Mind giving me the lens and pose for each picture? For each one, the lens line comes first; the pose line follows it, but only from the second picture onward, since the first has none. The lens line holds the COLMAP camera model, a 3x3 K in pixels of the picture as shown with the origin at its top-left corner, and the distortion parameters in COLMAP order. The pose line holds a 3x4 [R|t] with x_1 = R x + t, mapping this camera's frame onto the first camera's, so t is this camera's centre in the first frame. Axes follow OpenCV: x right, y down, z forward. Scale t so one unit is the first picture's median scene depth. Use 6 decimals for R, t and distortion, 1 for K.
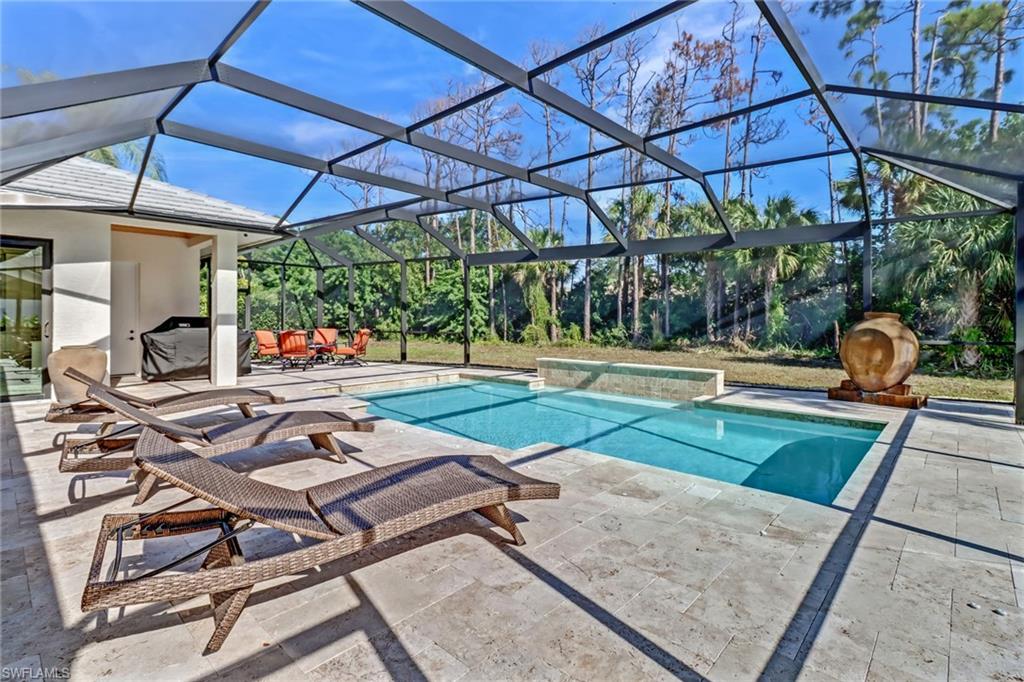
lens RADIAL K [[478.7, 0, 515.4], [0, 478.7, 319.9], [0, 0, 1]] dist [0.006337, -0.000435]
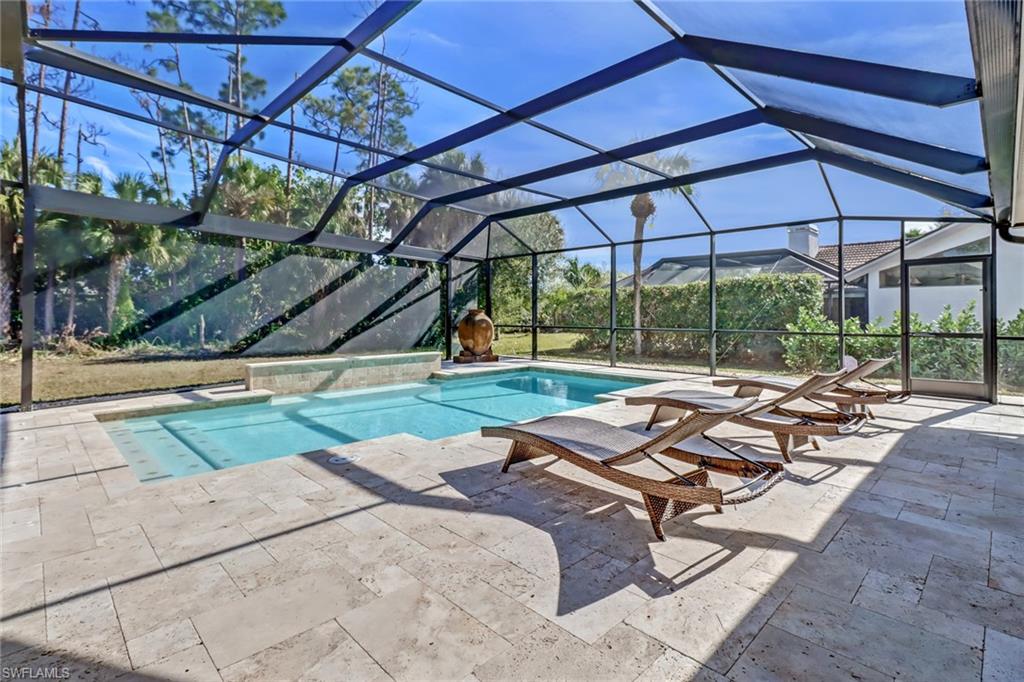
lens RADIAL K [[495.3, 0, 496.5], [0, 495.3, 305.3], [0, 0, 1]] dist [0.011512, -0.001481]
pose [[0.065868, 0.015631, 0.997706, -0.863512], [0.000328, 0.999877, -0.015686, -0.003760], [-0.997828, 0.001360, 0.065855, 0.669370]]
